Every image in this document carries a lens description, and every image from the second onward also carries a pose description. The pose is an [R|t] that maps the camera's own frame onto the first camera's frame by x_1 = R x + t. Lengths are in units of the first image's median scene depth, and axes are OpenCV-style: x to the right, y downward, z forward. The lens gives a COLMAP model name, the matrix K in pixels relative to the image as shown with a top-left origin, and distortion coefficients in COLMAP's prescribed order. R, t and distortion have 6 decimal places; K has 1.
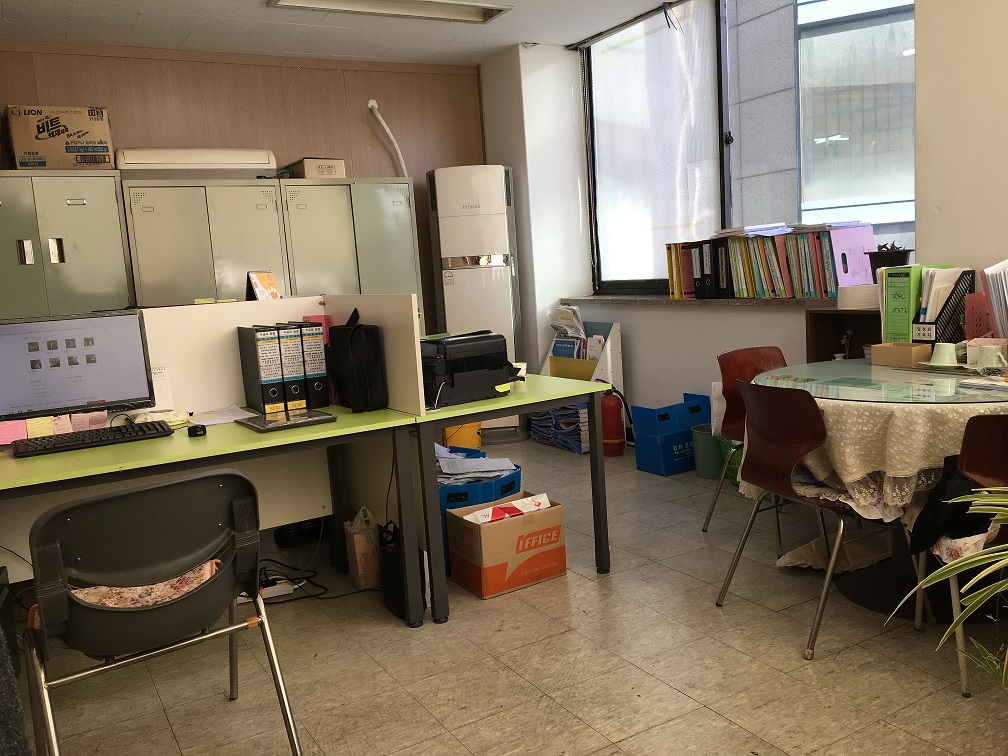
lens RADIAL K [[844.6, 0, 504.0], [0, 844.6, 378.0], [0, 0, 1]] dist [0.110938, -0.184868]
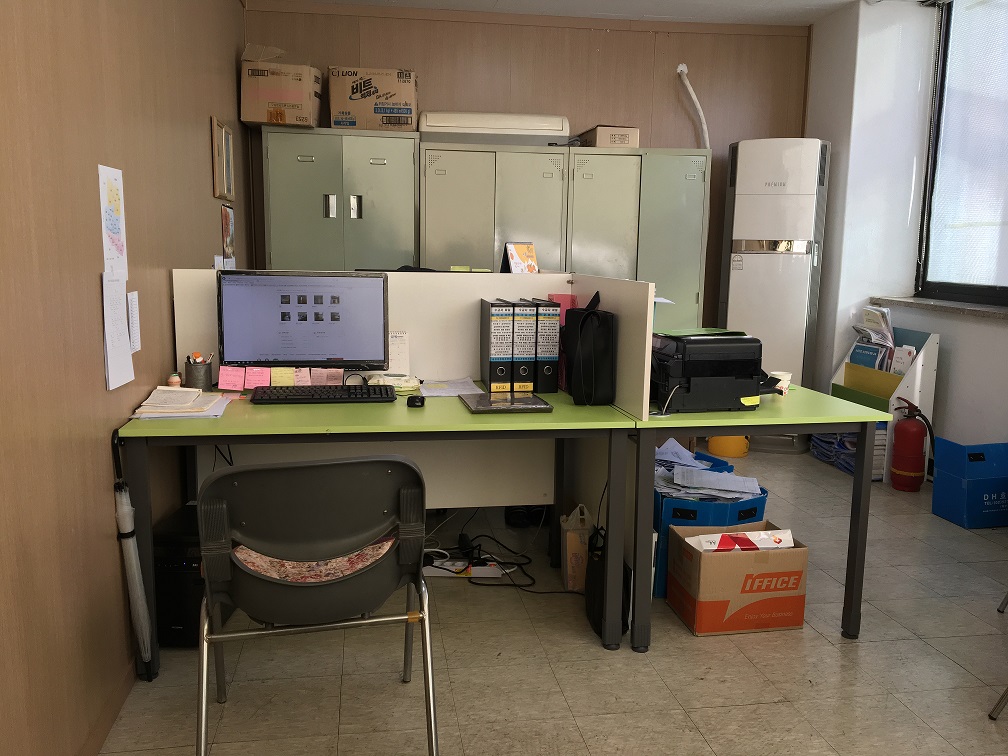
lens RADIAL K [[849.1, 0, 504.0], [0, 849.1, 378.0], [0, 0, 1]] dist [0.088672, -0.130841]
pose [[0.929860, 0.135068, -0.342223, 0.052900], [-0.123813, 0.990800, 0.054634, -0.024430], [0.346454, -0.008430, 0.938029, 0.090196]]
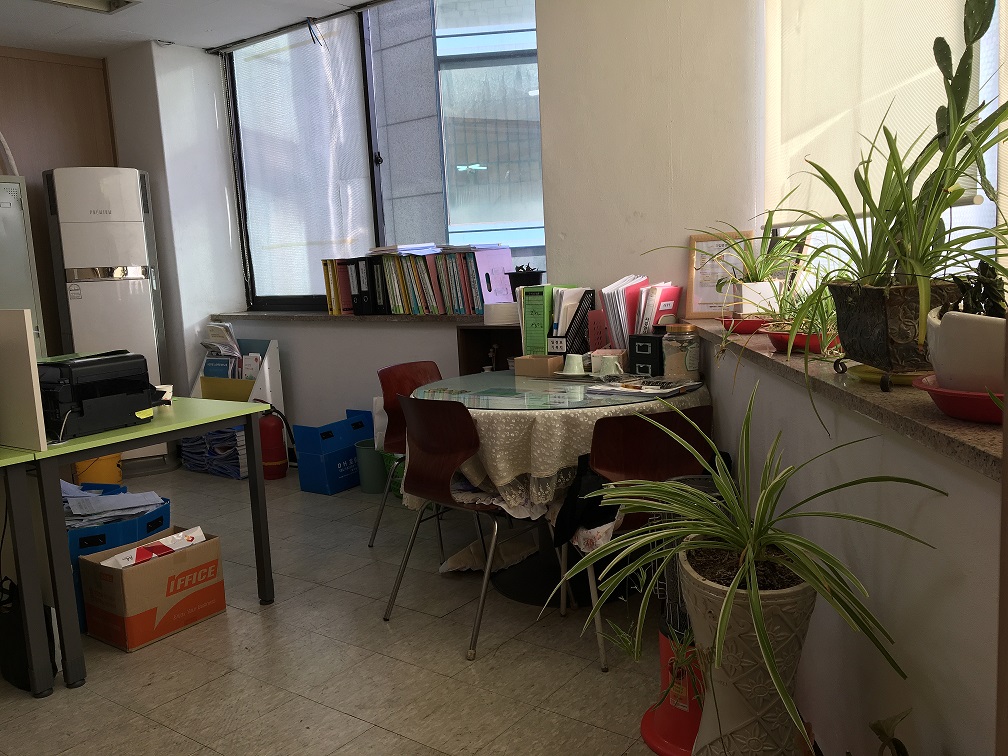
lens RADIAL K [[846.7, 0, 504.0], [0, 846.7, 378.0], [0, 0, 1]] dist [0.082058, -0.129928]
pose [[0.923054, -0.032202, 0.383321, 0.003339], [0.039591, 0.999151, -0.011401, -0.000797], [-0.382628, 0.025700, 0.923545, 0.011819]]
